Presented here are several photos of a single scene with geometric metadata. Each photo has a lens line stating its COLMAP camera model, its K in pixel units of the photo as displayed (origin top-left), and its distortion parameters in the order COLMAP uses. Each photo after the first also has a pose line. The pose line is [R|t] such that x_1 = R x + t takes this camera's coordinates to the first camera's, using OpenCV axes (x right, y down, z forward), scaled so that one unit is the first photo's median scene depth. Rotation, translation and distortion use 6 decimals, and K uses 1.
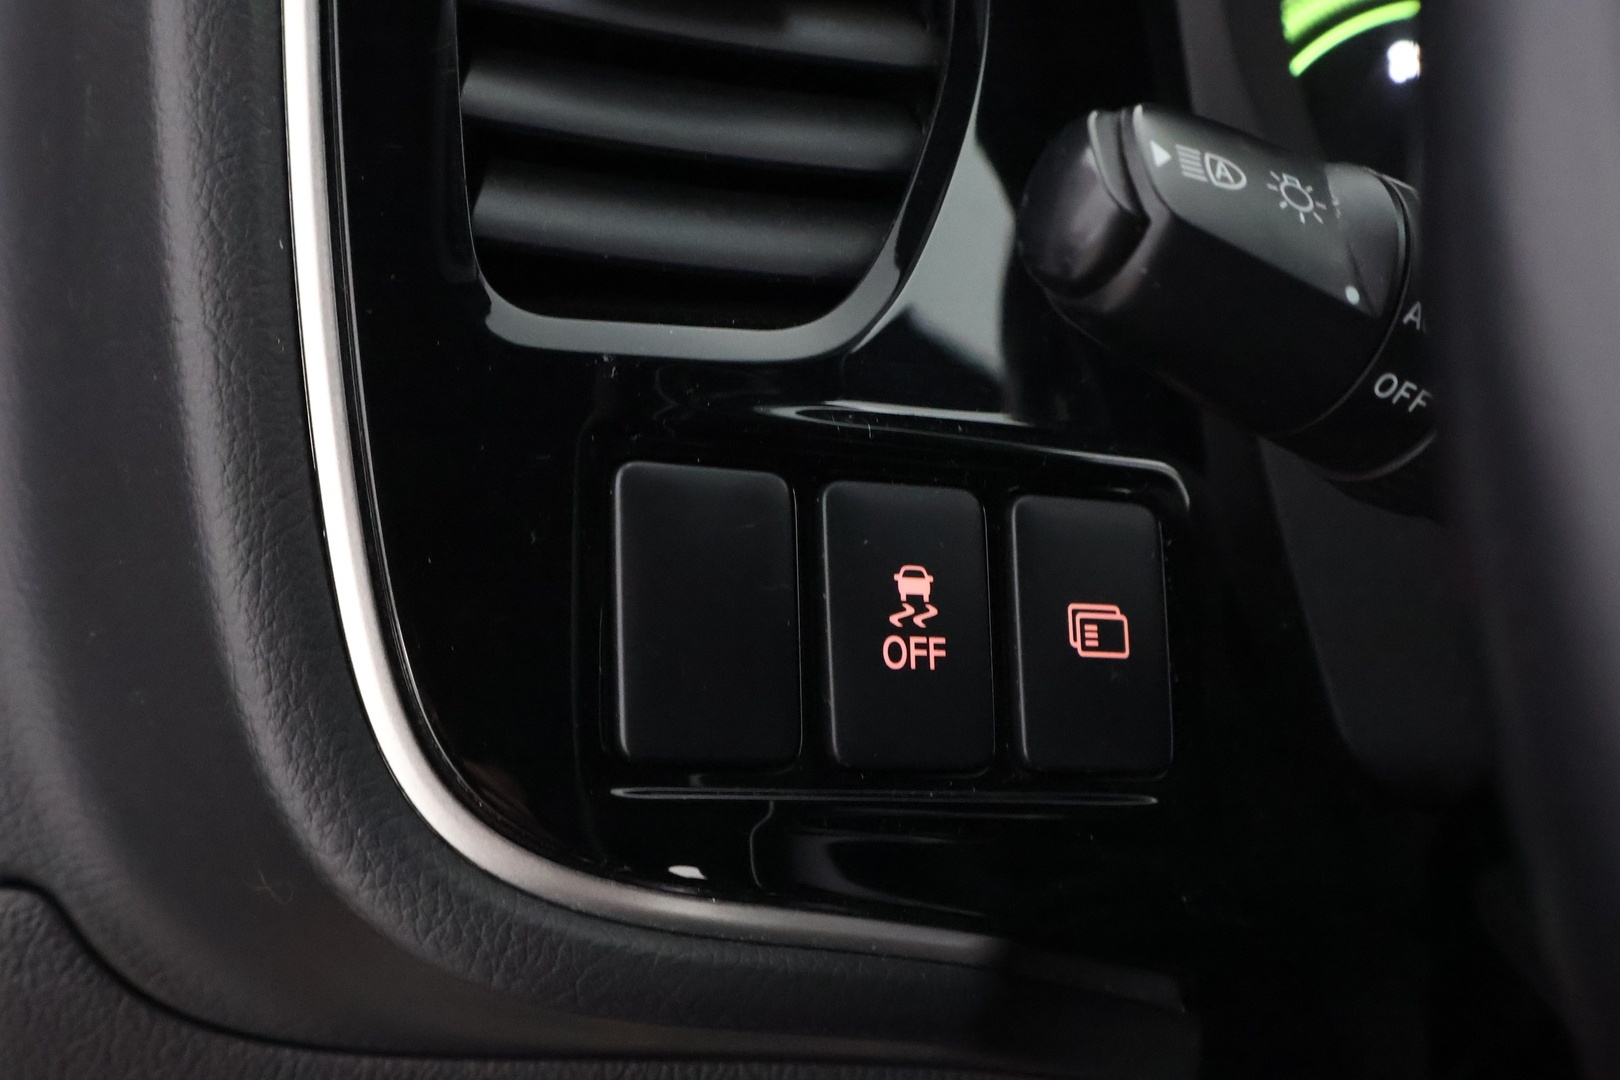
lens RADIAL K [[2486.5, 0, 810.6], [0, 2486.5, 535.1], [0, 0, 1]] dist [0.009358, 0.000000]
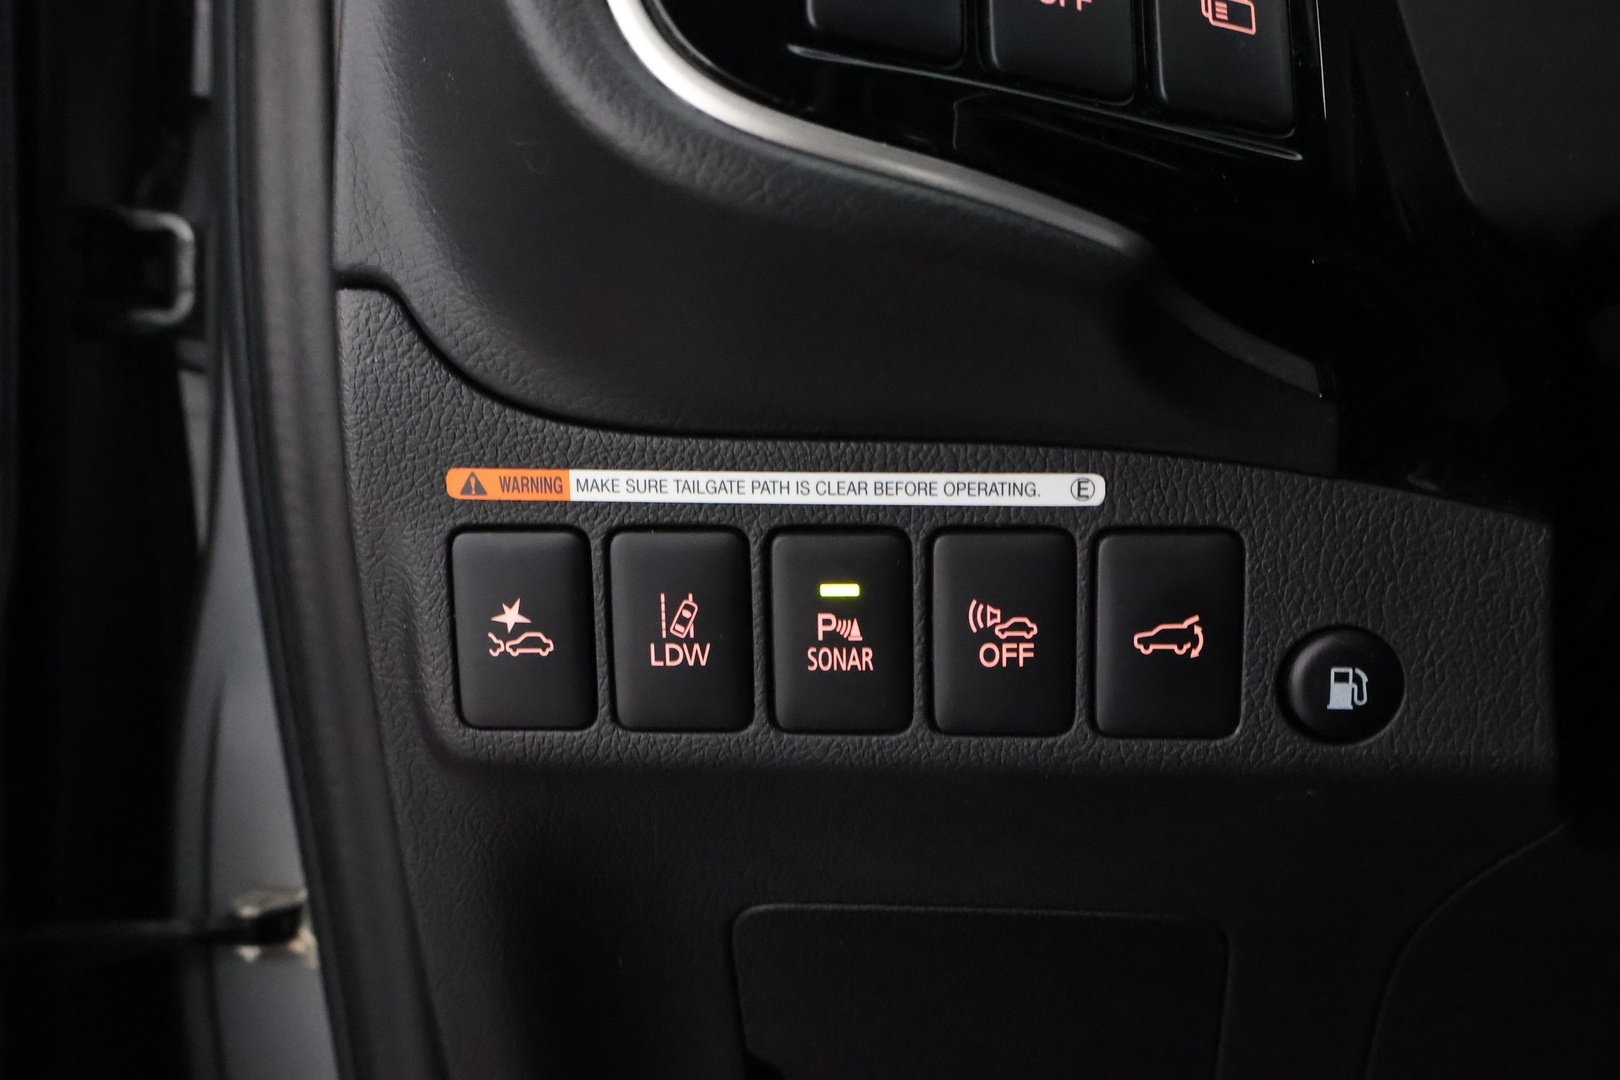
lens RADIAL K [[1898.7, 0, 802.3], [0, 1898.7, 544.8], [0, 0, 1]] dist [0.009425, 0.000000]
pose [[0.984252, -0.009215, -0.176532, 0.070341], [-0.007912, 0.995343, -0.096070, 0.364968], [0.176595, 0.095954, 0.979595, 0.095626]]
